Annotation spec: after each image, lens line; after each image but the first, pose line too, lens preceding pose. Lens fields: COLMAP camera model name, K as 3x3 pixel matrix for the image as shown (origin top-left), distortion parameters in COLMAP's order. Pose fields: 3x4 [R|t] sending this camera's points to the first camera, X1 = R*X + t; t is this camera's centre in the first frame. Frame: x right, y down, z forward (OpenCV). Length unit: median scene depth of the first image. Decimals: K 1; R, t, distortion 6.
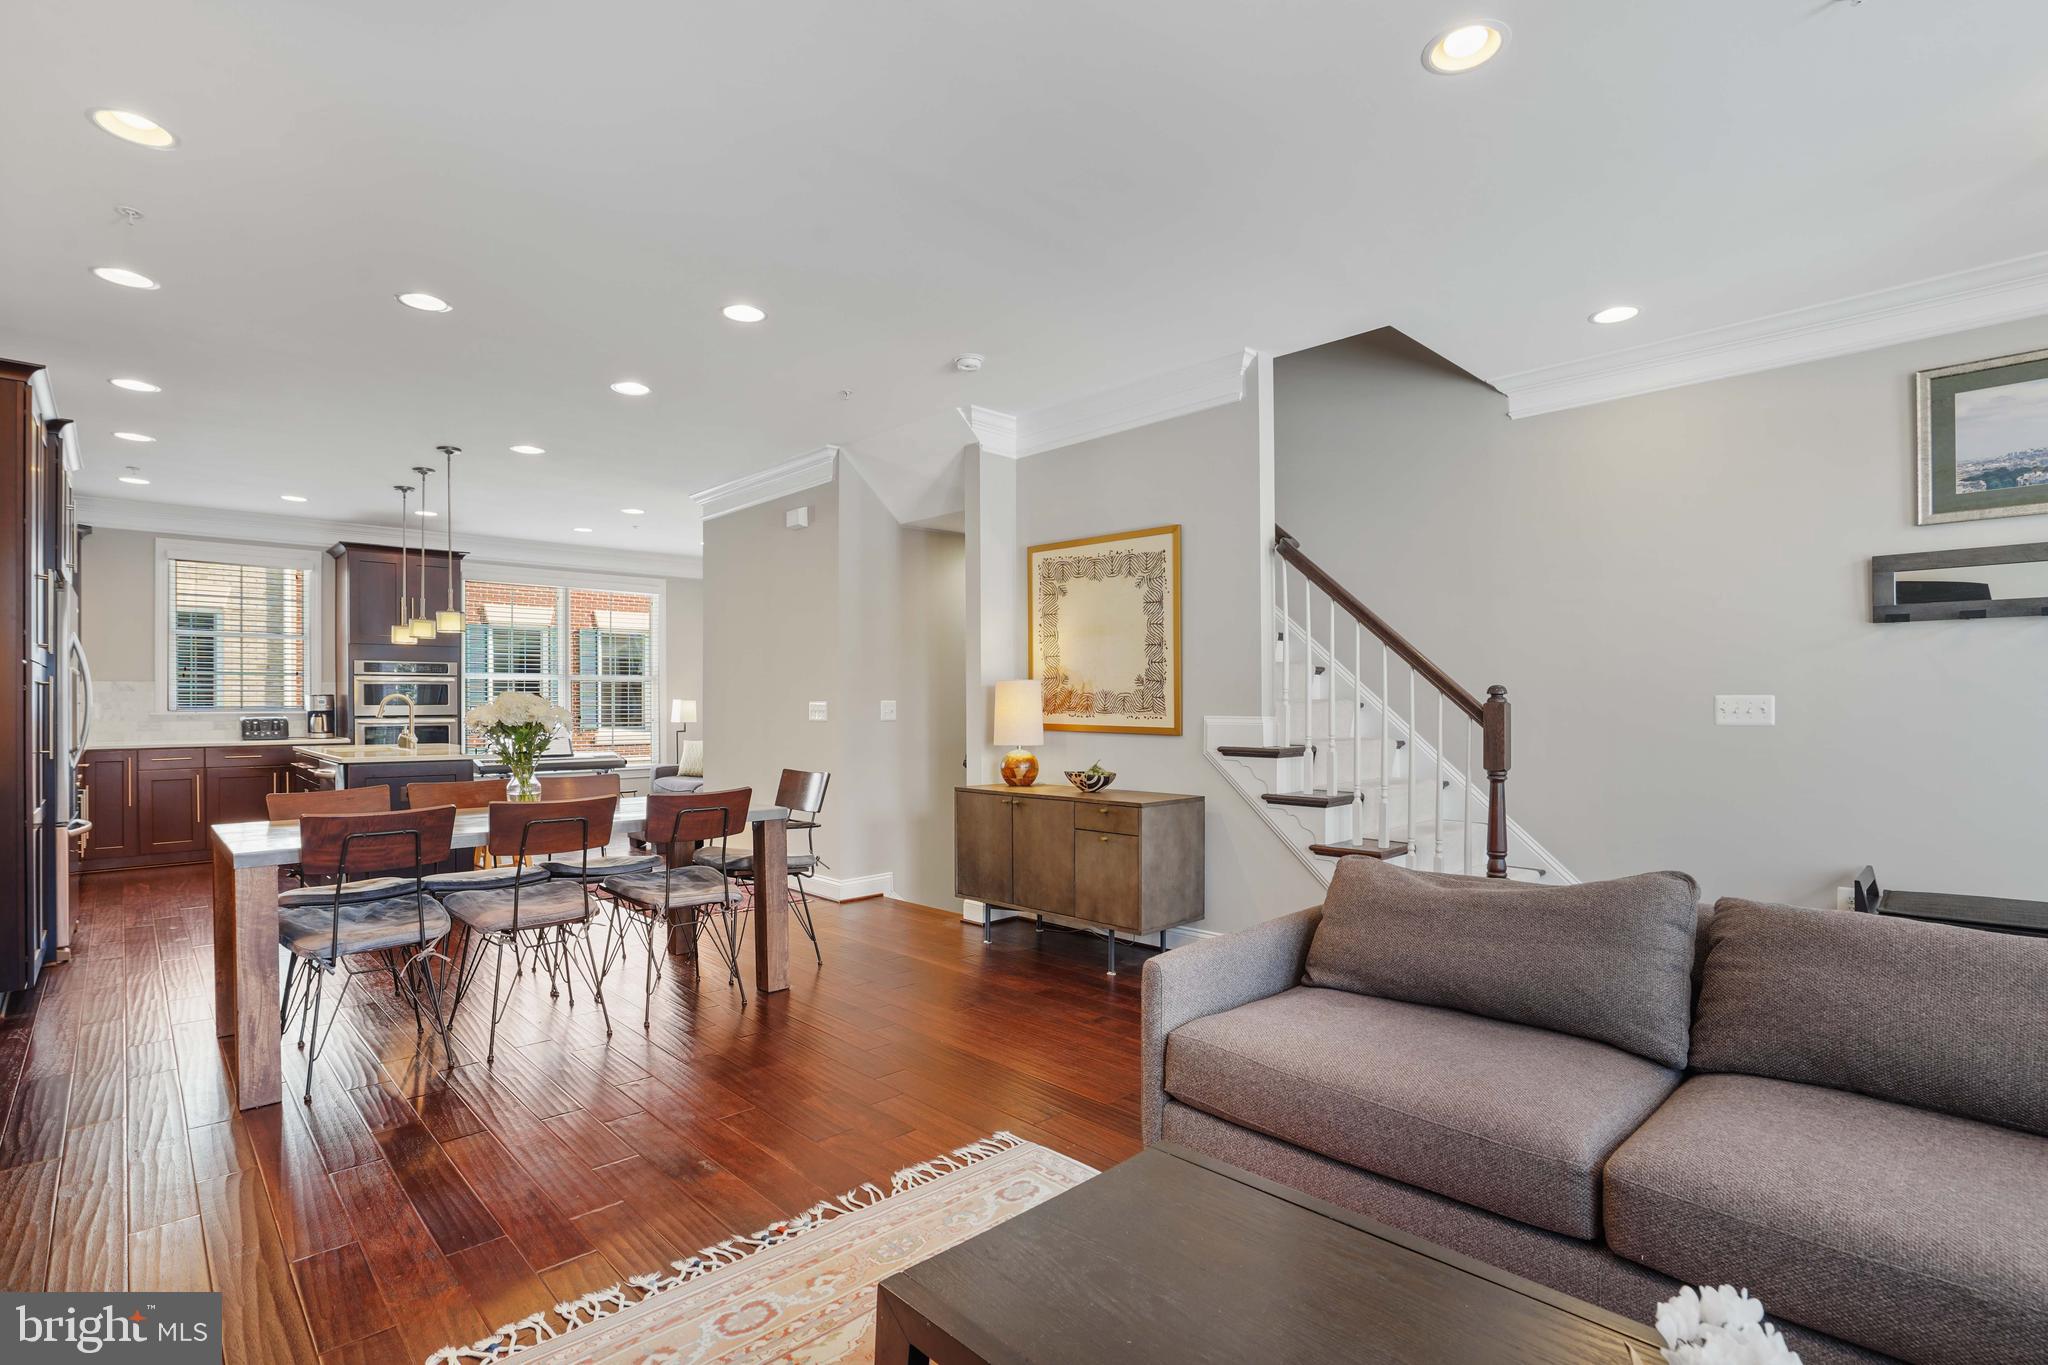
lens RADIAL K [[976.5, 0, 1018.3], [0, 976.5, 692.0], [0, 0, 1]] dist [-0.062907, 0.027635]
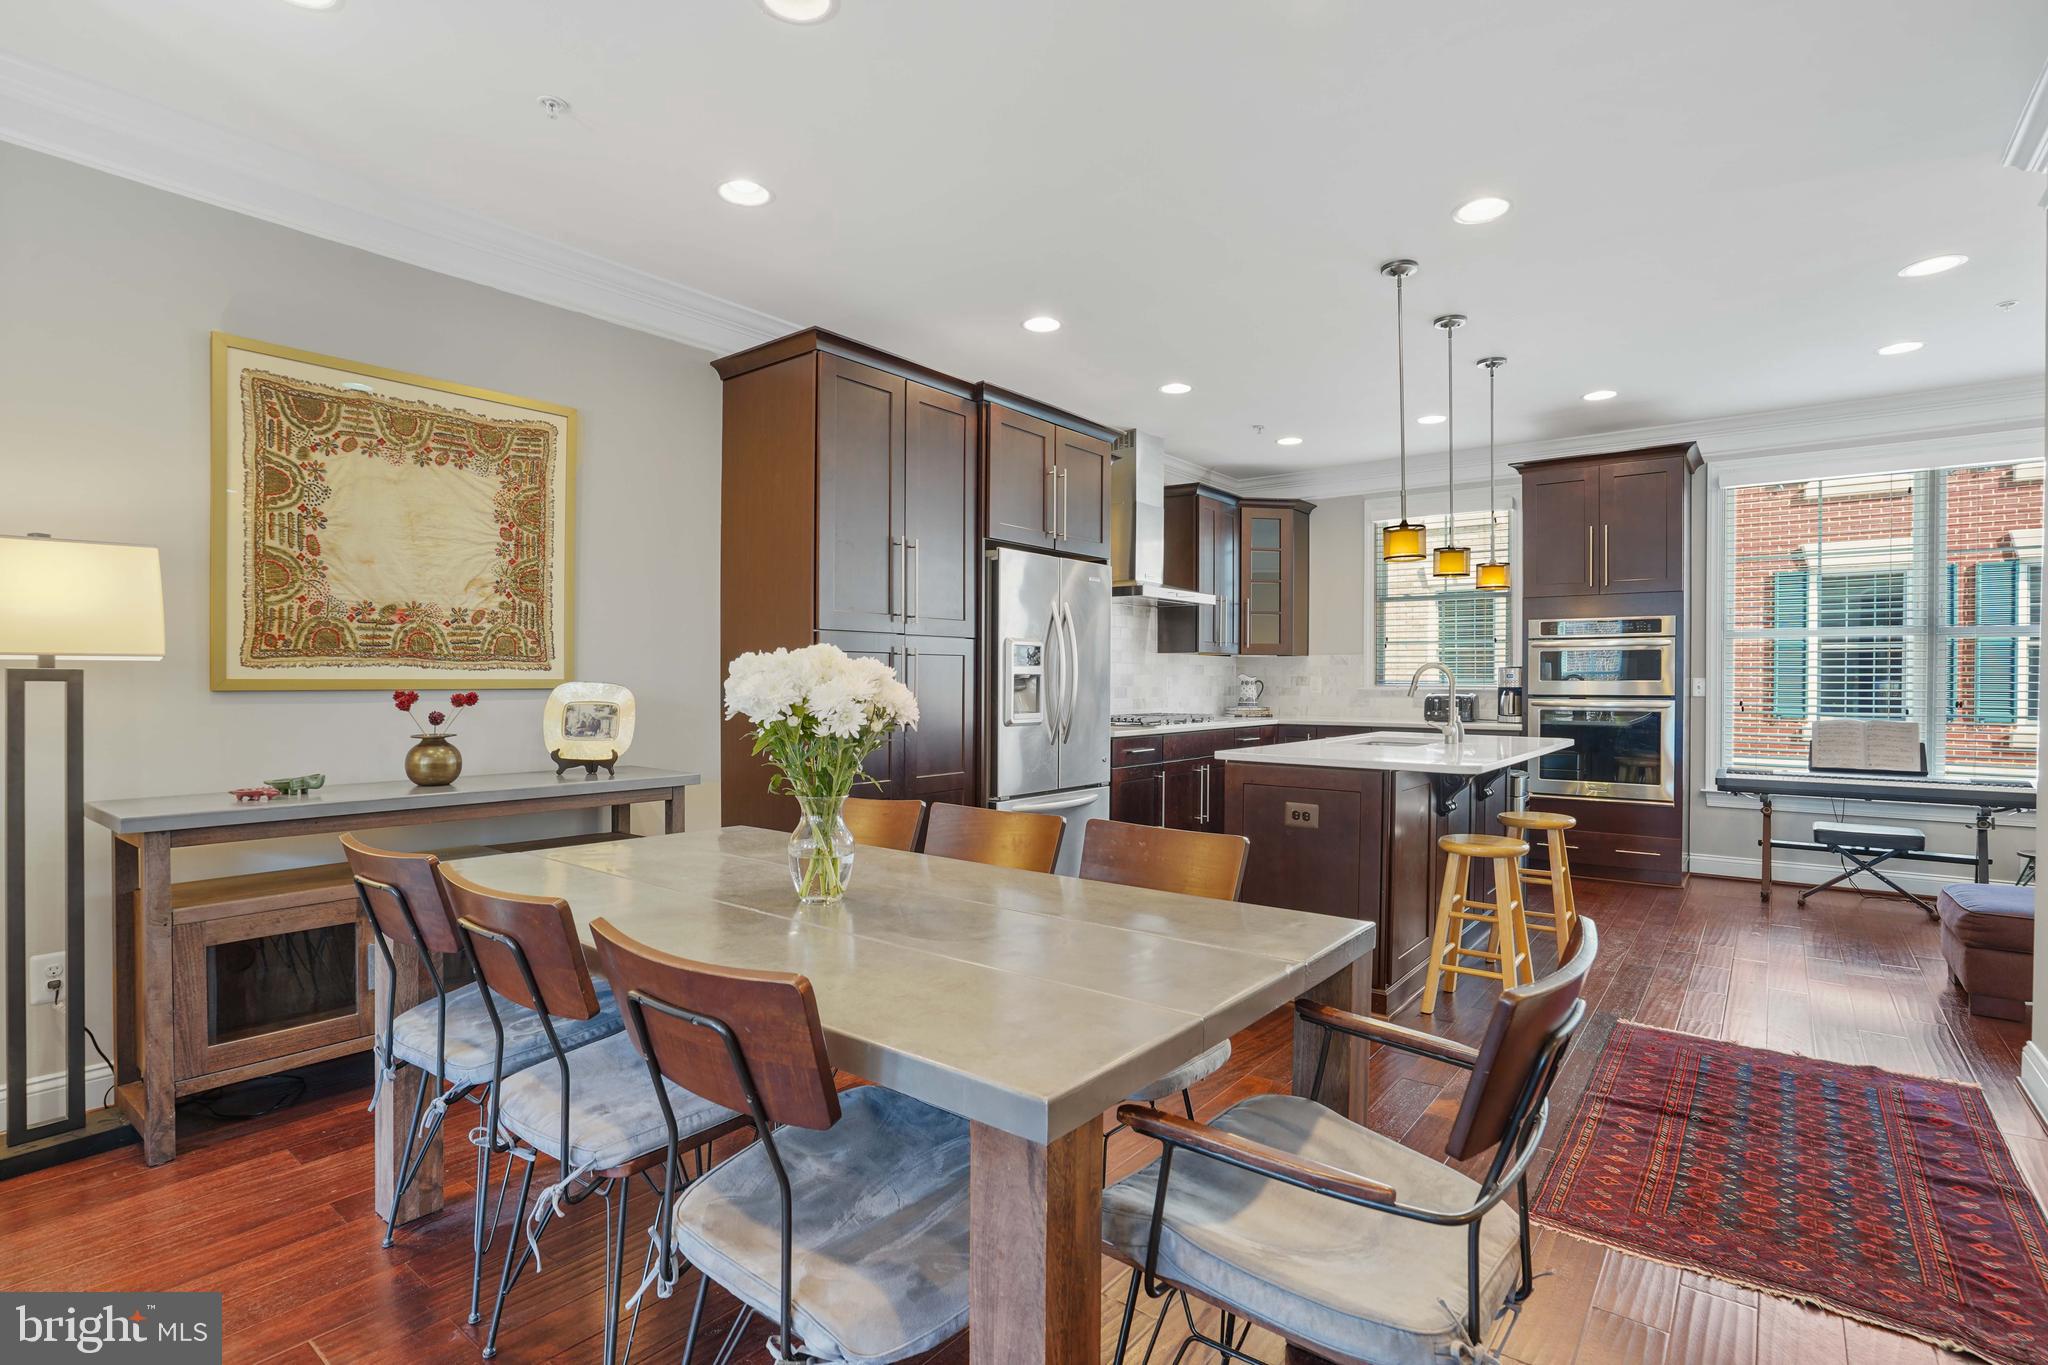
lens RADIAL K [[976.5, 0, 1018.3], [0, 976.5, 692.0], [0, 0, 1]] dist [-0.062907, 0.027635]
pose [[0.136750, 0.015774, -0.990480, -0.004802], [0.006978, 0.999833, 0.016886, 0.007751], [0.990581, -0.009221, 0.136617, 0.503576]]
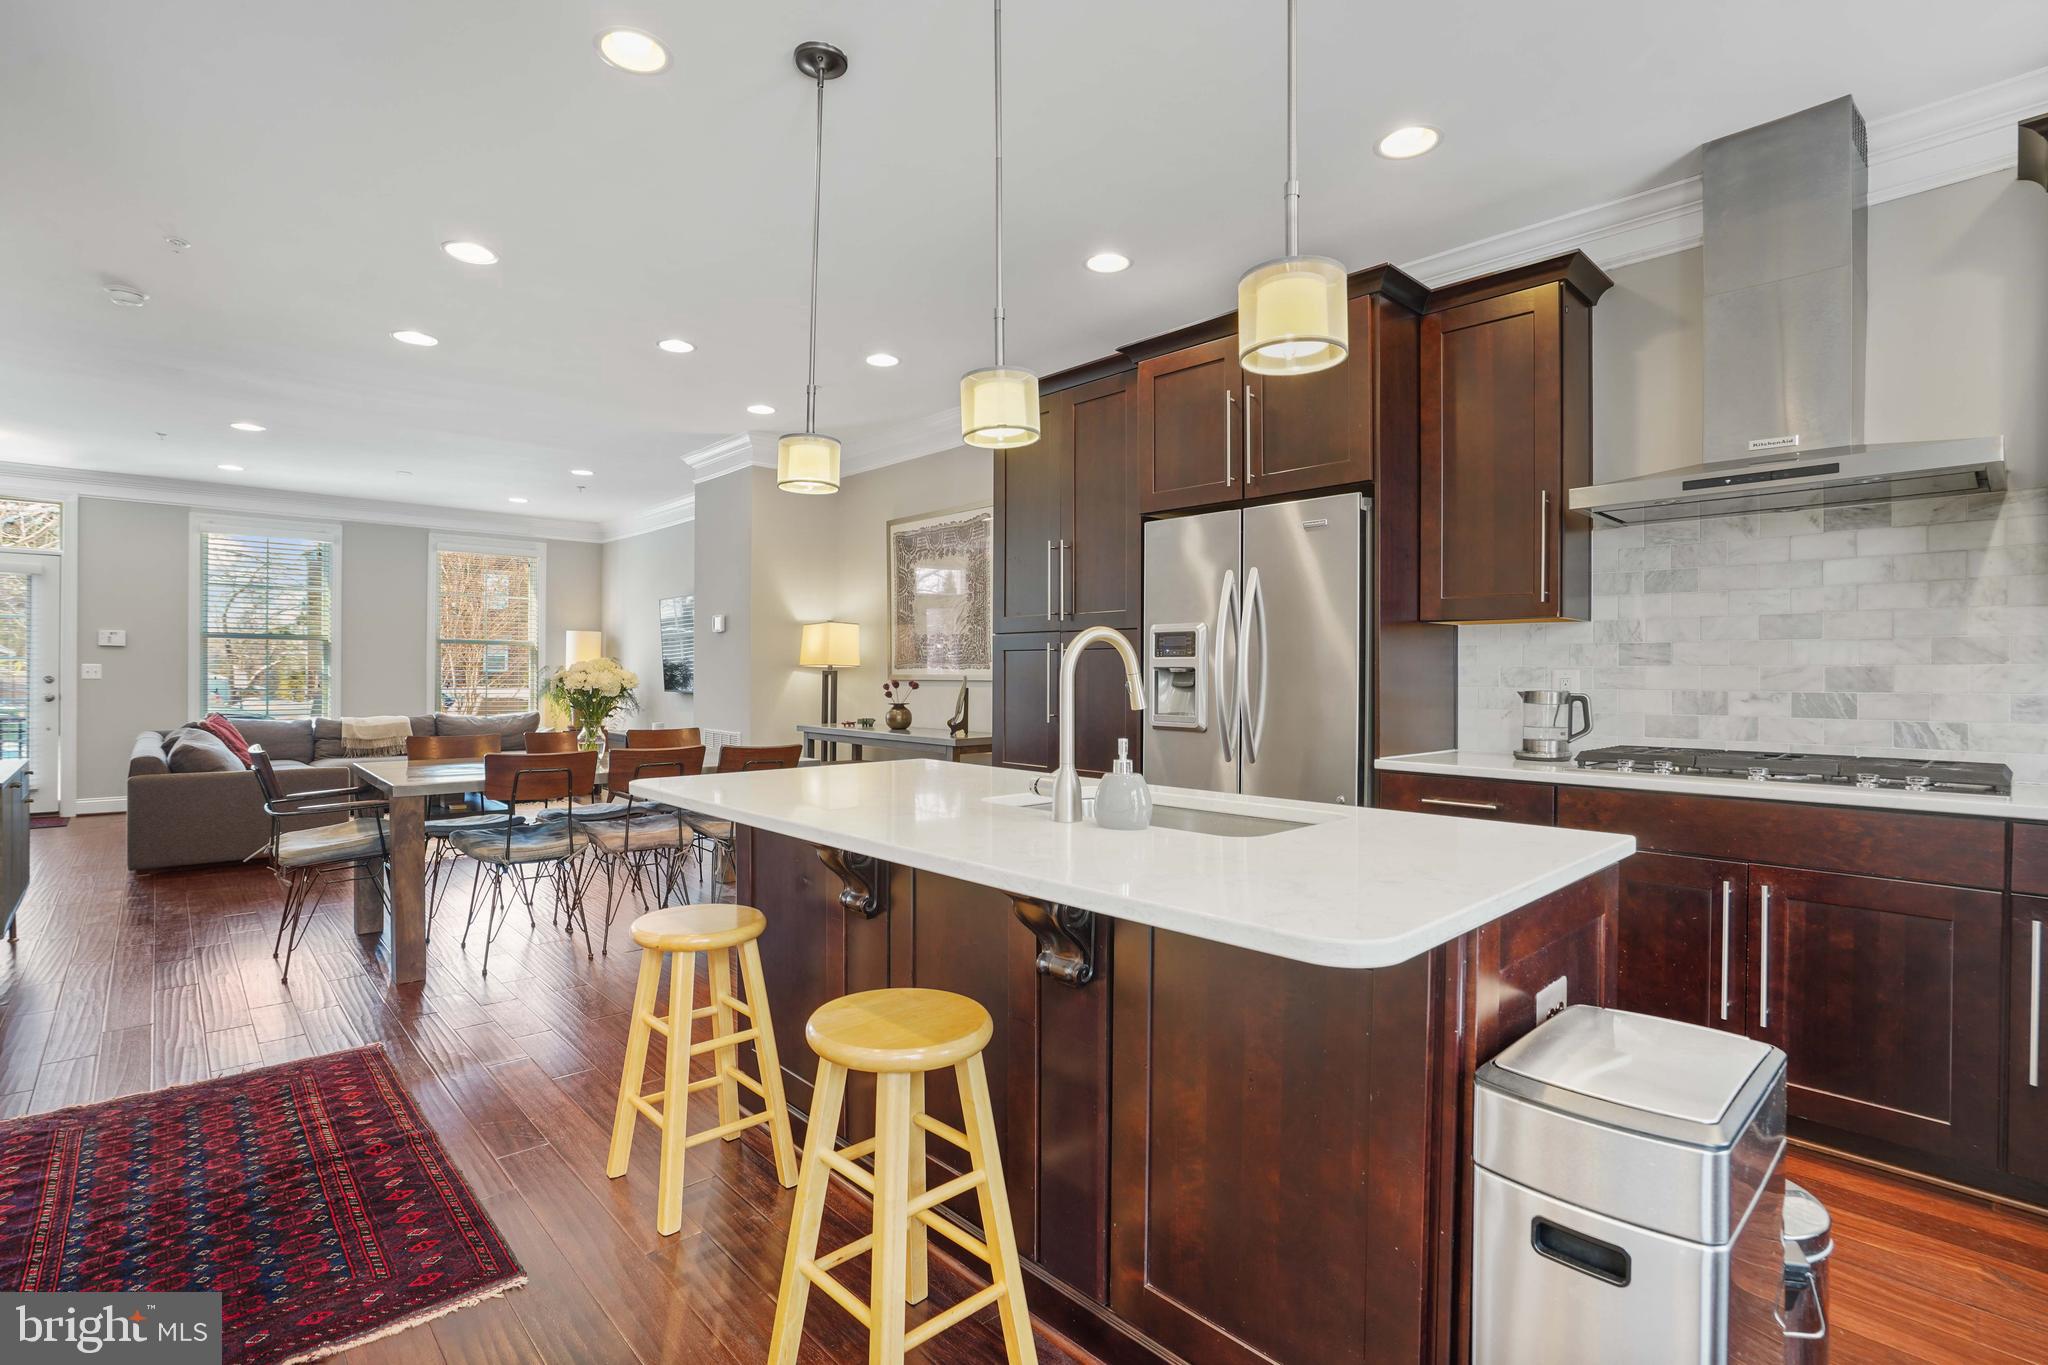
lens RADIAL K [[955.7, 0, 1015.2], [0, 955.7, 685.6], [0, 0, 1]] dist [-0.057583, 0.024088]
pose [[-0.999854, -0.001970, 0.016977, -0.523529], [-0.001954, 0.999998, 0.000928, 0.015543], [-0.016979, 0.000894, -0.999855, 1.065259]]
